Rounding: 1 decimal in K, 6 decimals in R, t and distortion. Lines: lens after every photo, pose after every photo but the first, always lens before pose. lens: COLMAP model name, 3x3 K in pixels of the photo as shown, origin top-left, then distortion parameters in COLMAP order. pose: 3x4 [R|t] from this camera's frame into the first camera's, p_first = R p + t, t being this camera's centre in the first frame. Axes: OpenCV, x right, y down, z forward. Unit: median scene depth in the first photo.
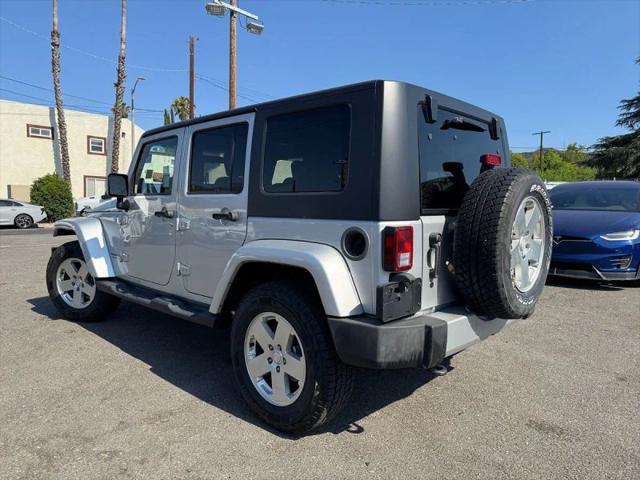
lens RADIAL K [[457.9, 0, 315.8], [0, 457.9, 240.4], [0, 0, 1]] dist [0.004799, -0.007044]
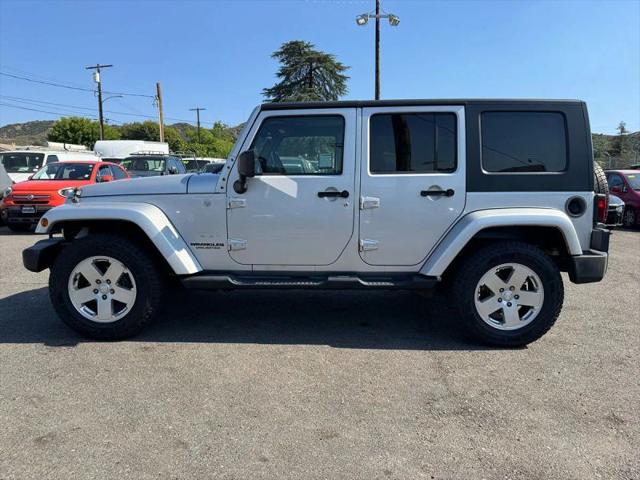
lens RADIAL K [[457.9, 0, 315.8], [0, 457.9, 240.4], [0, 0, 1]] dist [0.004799, -0.007044]
pose [[0.744011, -0.099342, 0.660741, -1.247494], [0.060381, 0.994836, 0.081583, -0.045839], [-0.665433, -0.020802, 0.746168, 0.338460]]
